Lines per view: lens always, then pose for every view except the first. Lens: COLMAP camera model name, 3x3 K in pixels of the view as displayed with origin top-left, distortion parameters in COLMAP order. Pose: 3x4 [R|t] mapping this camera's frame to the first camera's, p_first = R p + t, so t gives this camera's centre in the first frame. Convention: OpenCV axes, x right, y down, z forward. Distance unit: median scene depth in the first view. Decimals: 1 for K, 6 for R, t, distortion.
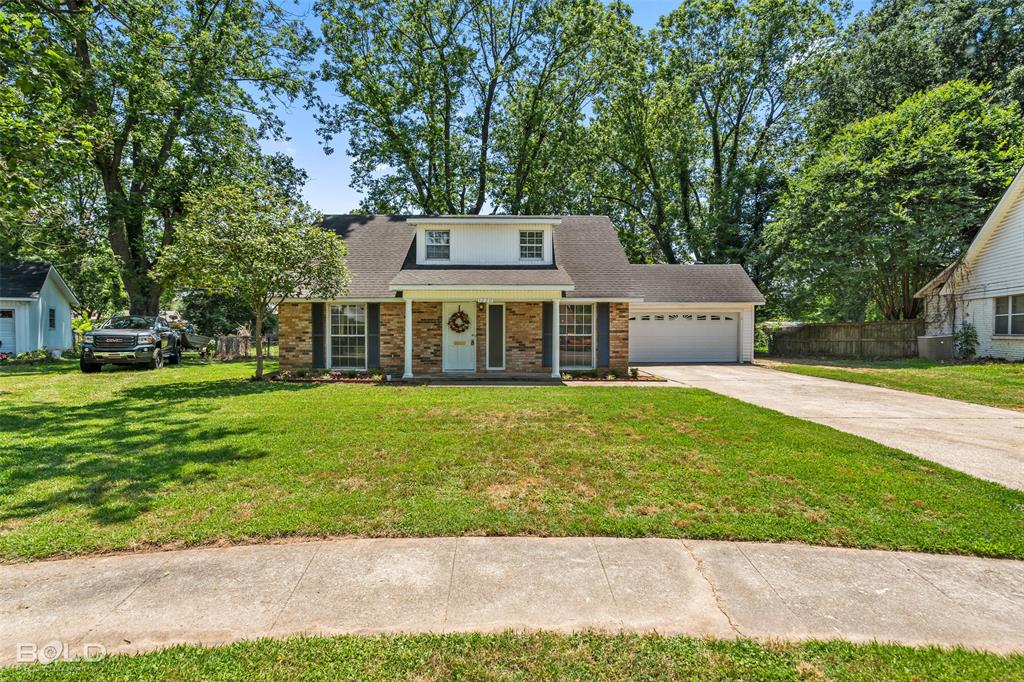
lens RADIAL K [[465.3, 0, 507.0], [0, 465.3, 344.2], [0, 0, 1]] dist [-0.000900, -0.000050]
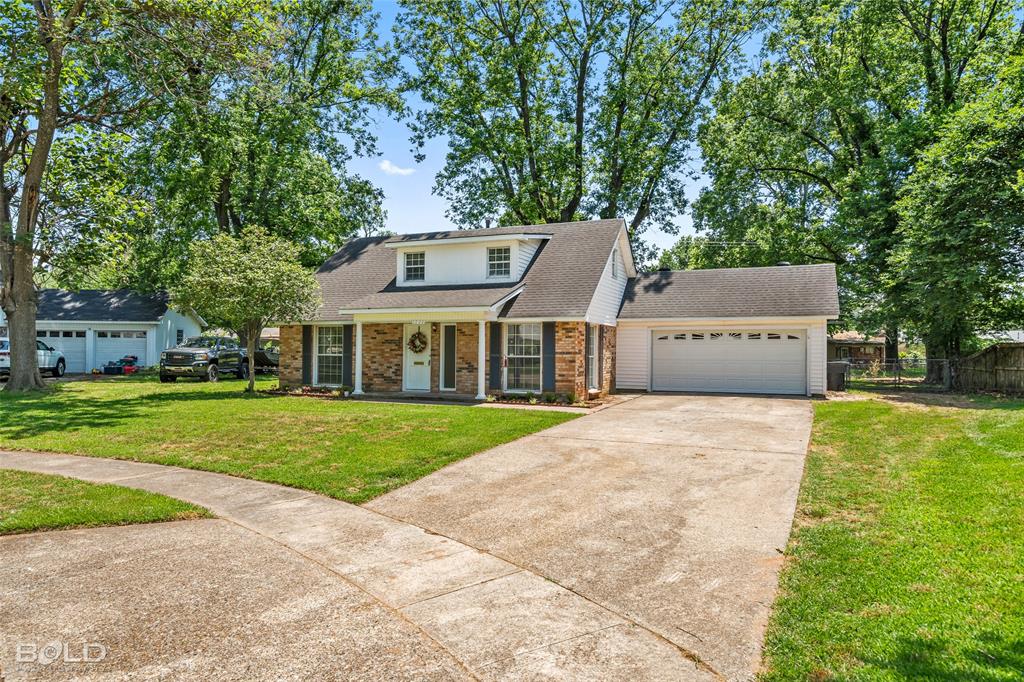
lens RADIAL K [[637.8, 0, 512.0], [0, 637.8, 341.0], [0, 0, 1]] dist [0.001759, 0.000471]
pose [[0.914082, 0.000615, -0.405528, 0.649213], [-0.017338, 0.999144, -0.037565, -0.002044], [0.405158, 0.041369, 0.913310, -0.193568]]
